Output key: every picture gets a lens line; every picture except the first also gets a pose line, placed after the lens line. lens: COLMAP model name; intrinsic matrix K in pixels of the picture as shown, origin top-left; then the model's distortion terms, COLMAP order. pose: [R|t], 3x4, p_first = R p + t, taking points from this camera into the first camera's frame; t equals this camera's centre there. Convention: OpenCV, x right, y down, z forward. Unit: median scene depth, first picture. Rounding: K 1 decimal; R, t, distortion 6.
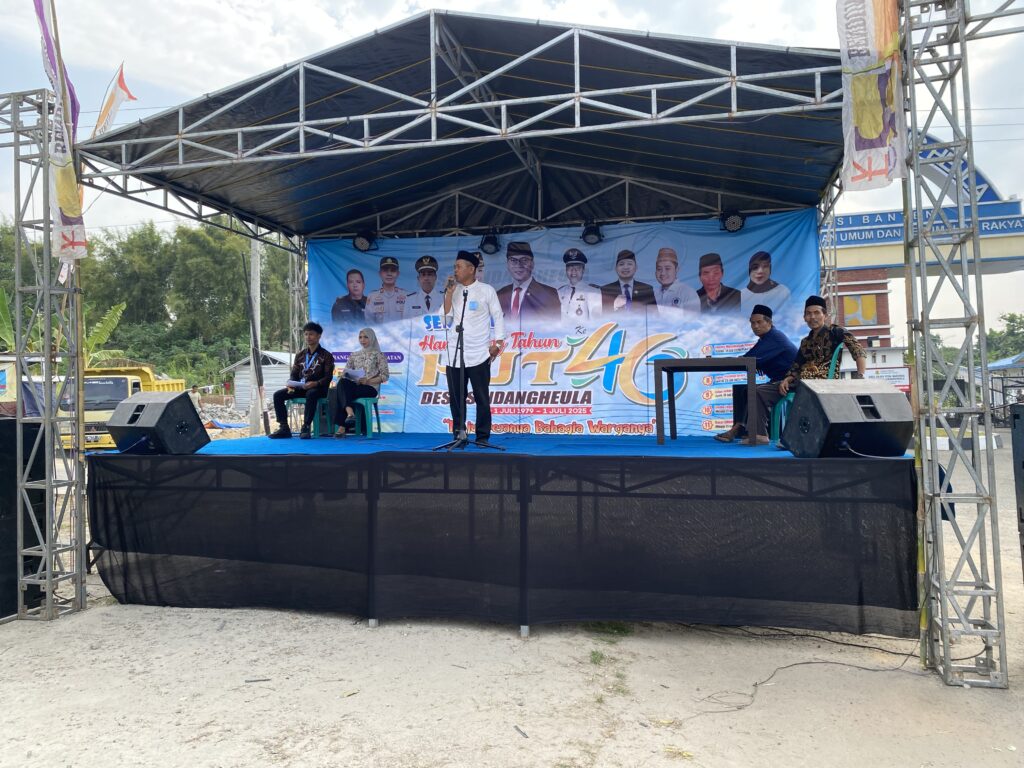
lens RADIAL K [[802.1, 0, 505.9], [0, 802.1, 404.5], [0, 0, 1]] dist [0.048281, -0.046117]
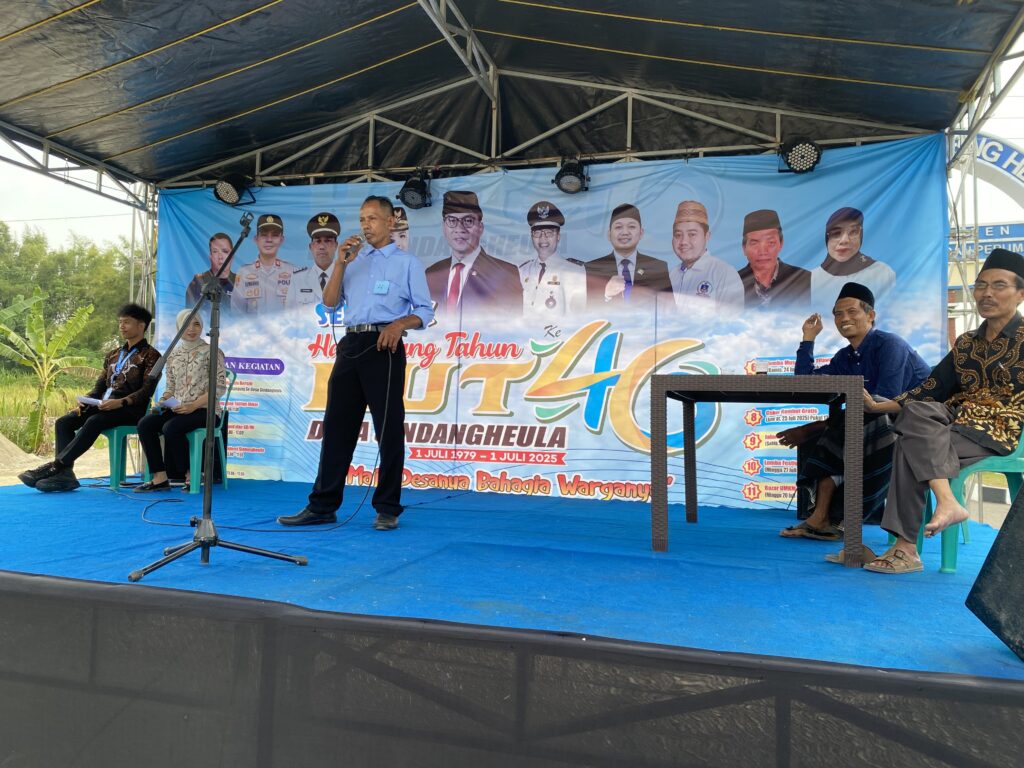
lens RADIAL K [[802.1, 0, 515.0], [0, 802.1, 401.1], [0, 0, 1]] dist [0.048281, -0.046117]
pose [[0.998808, 0.033910, -0.035118, 0.089216], [-0.035573, 0.998220, -0.047861, -0.006002], [0.033432, 0.049053, 0.998236, 0.373722]]
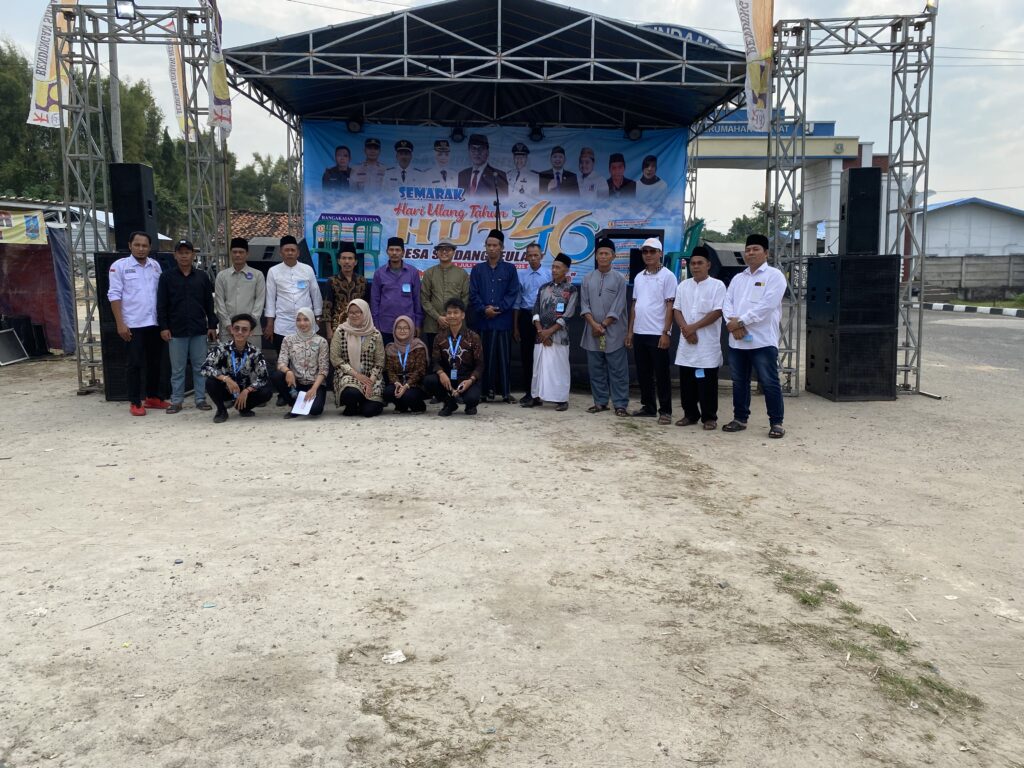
lens RADIAL K [[802.1, 0, 527.5], [0, 802.1, 385.2], [0, 0, 1]] dist [0.048281, -0.046117]
pose [[0.960366, -0.015813, 0.278294, -0.285286], [-0.021730, 0.991104, 0.131306, 0.030520], [-0.277895, -0.132149, 0.951478, -0.338680]]
